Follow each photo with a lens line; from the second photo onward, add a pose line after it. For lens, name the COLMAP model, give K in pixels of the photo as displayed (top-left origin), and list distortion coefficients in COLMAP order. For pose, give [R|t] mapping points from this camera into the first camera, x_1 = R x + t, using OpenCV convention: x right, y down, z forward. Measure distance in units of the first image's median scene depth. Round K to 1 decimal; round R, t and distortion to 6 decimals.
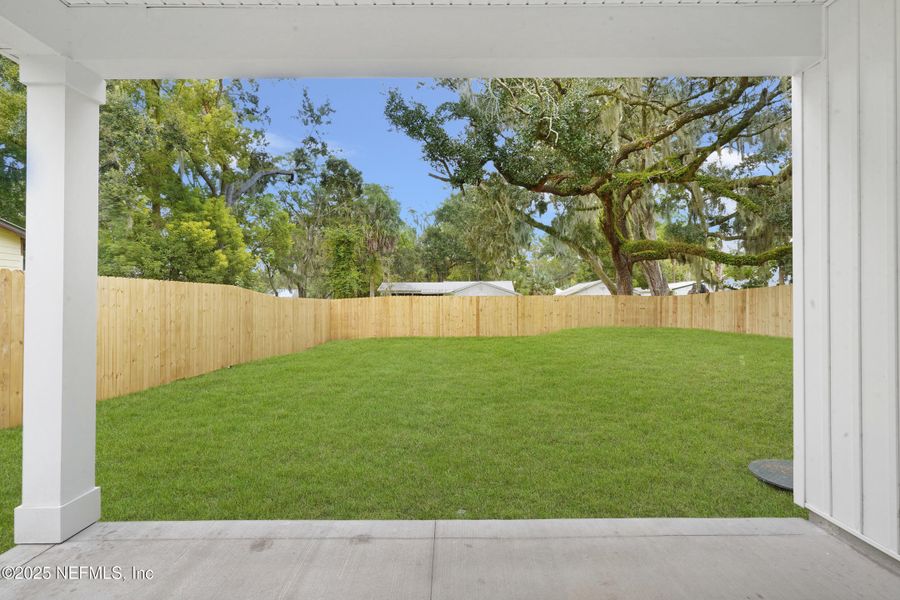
lens RADIAL K [[434.2, 0, 446.6], [0, 434.2, 301.2], [0, 0, 1]] dist [-0.007493, 0.003743]
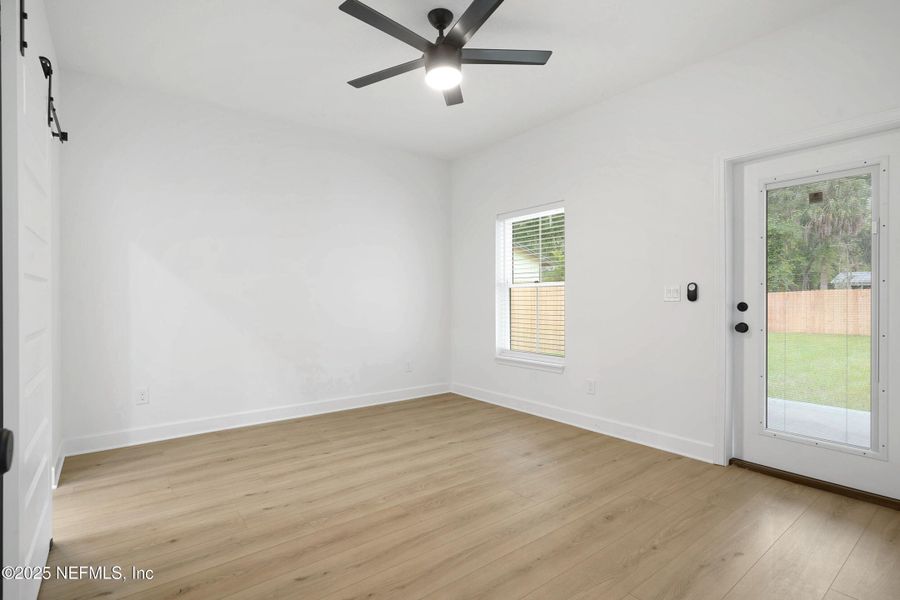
lens RADIAL K [[434.2, 0, 450.3], [0, 434.2, 298.0], [0, 0, 1]] dist [-0.007493, 0.003743]
pose [[0.611815, 0.009318, -0.790946, 0.059811], [-0.002422, 0.999948, 0.009907, -0.000709], [0.790997, -0.004146, 0.611806, -0.117941]]
